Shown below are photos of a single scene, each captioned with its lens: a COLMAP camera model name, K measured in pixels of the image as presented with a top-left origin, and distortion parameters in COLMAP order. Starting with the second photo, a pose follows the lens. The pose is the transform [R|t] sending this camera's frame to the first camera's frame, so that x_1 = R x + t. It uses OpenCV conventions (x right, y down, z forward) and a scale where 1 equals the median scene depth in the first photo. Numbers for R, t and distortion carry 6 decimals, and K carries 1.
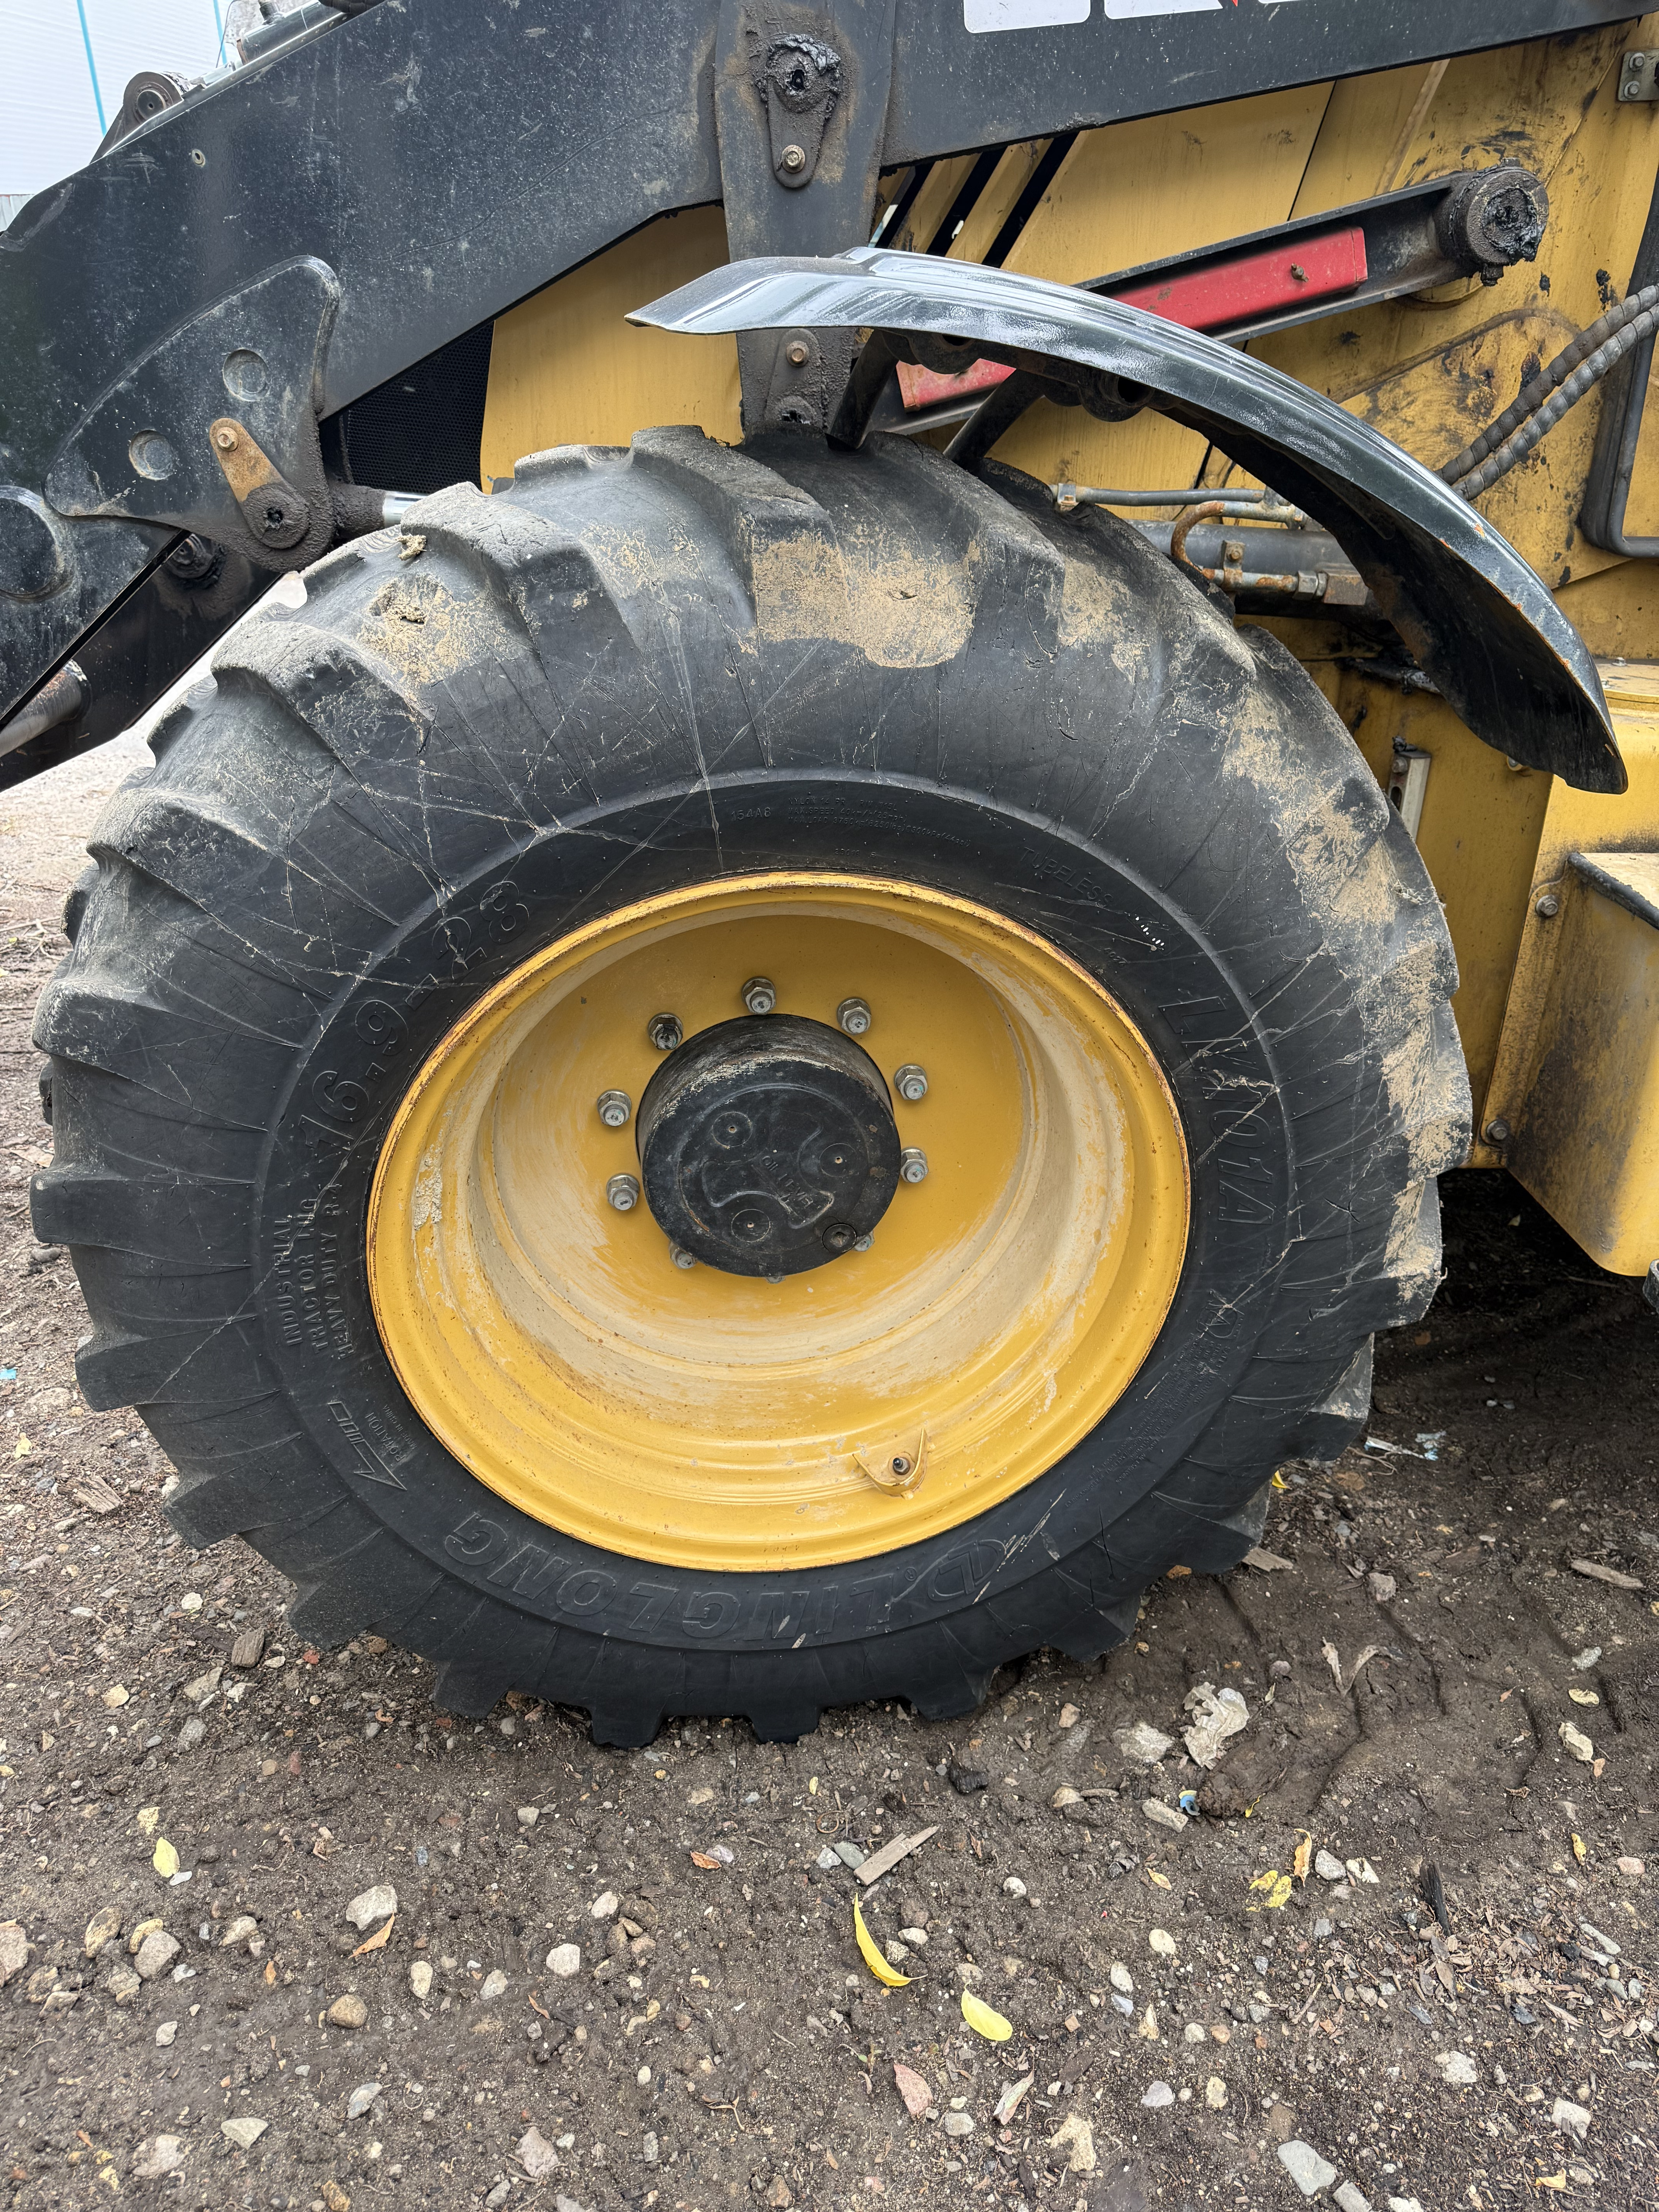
lens RADIAL K [[1548.8, 0, 836.9], [0, 1548.8, 1108.5], [0, 0, 1]] dist [0.040302, -0.008392]
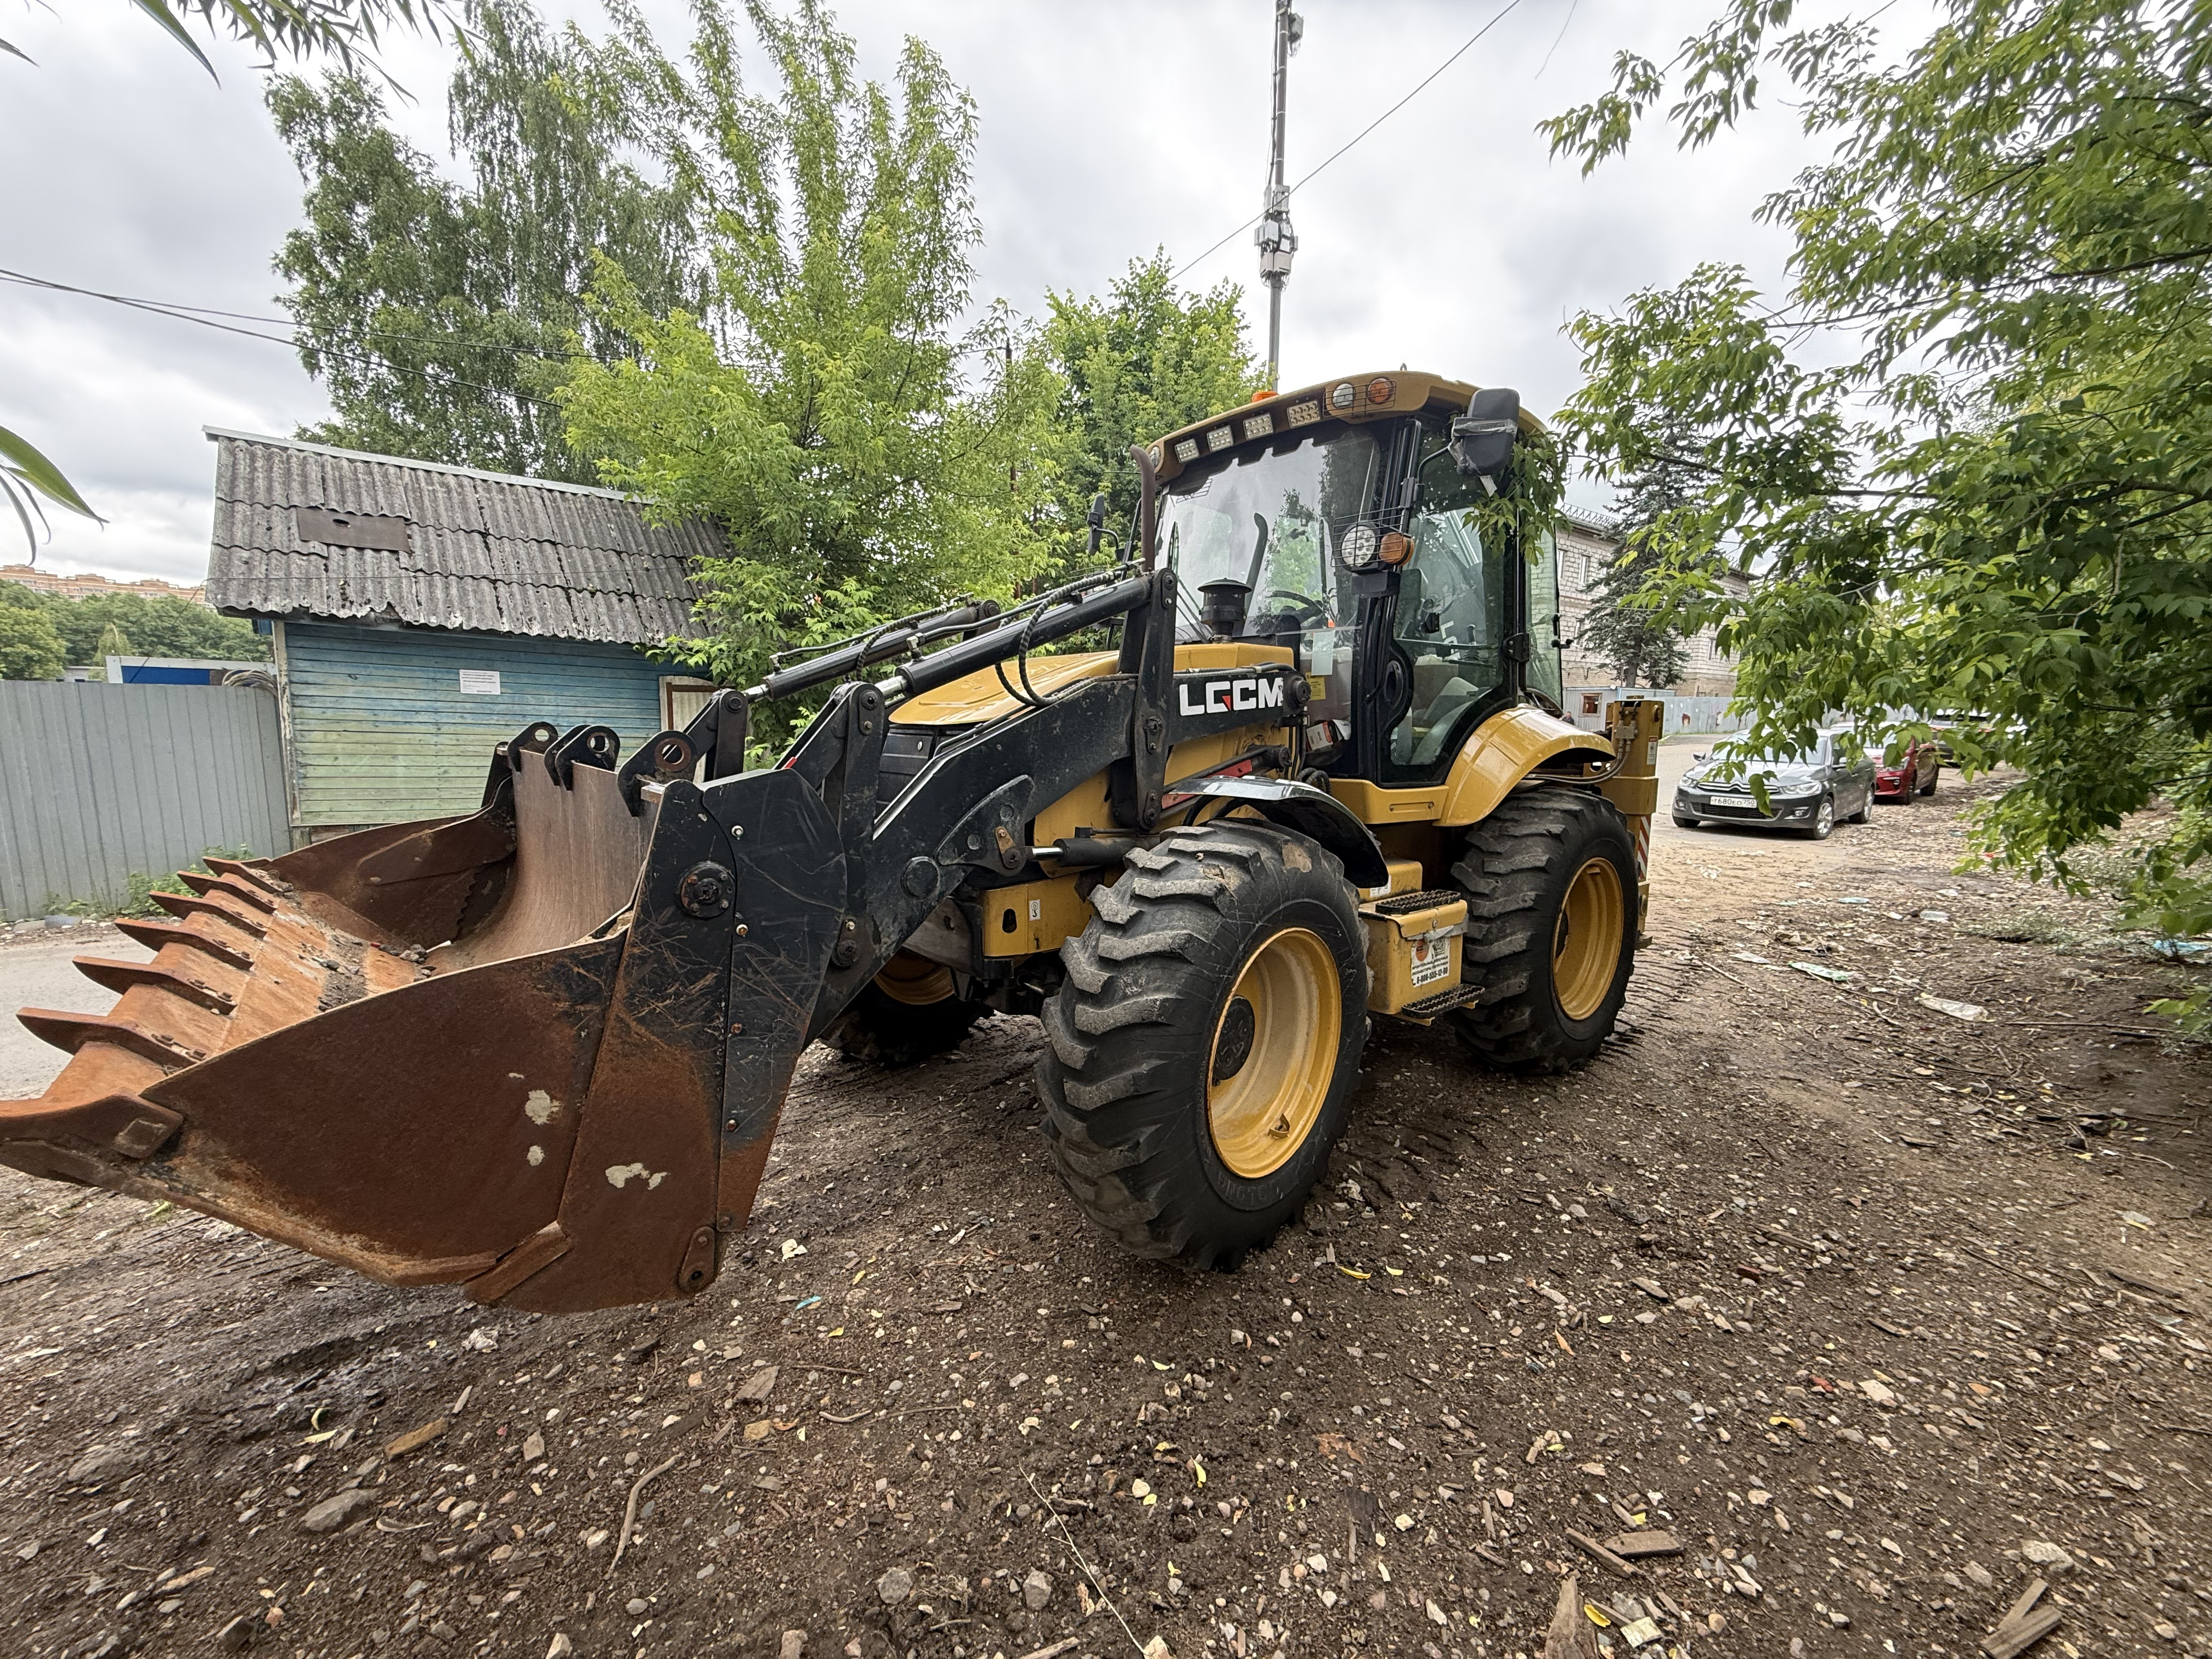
lens RADIAL K [[885.5, 0, 1097.9], [0, 885.5, 833.6], [0, 0, 1]] dist [0.000398, -0.000003]
pose [[0.774940, -0.103075, 0.623573, -1.259075], [0.296463, 0.930622, -0.214597, -0.035209], [-0.558192, 0.351166, 0.751734, -0.292913]]
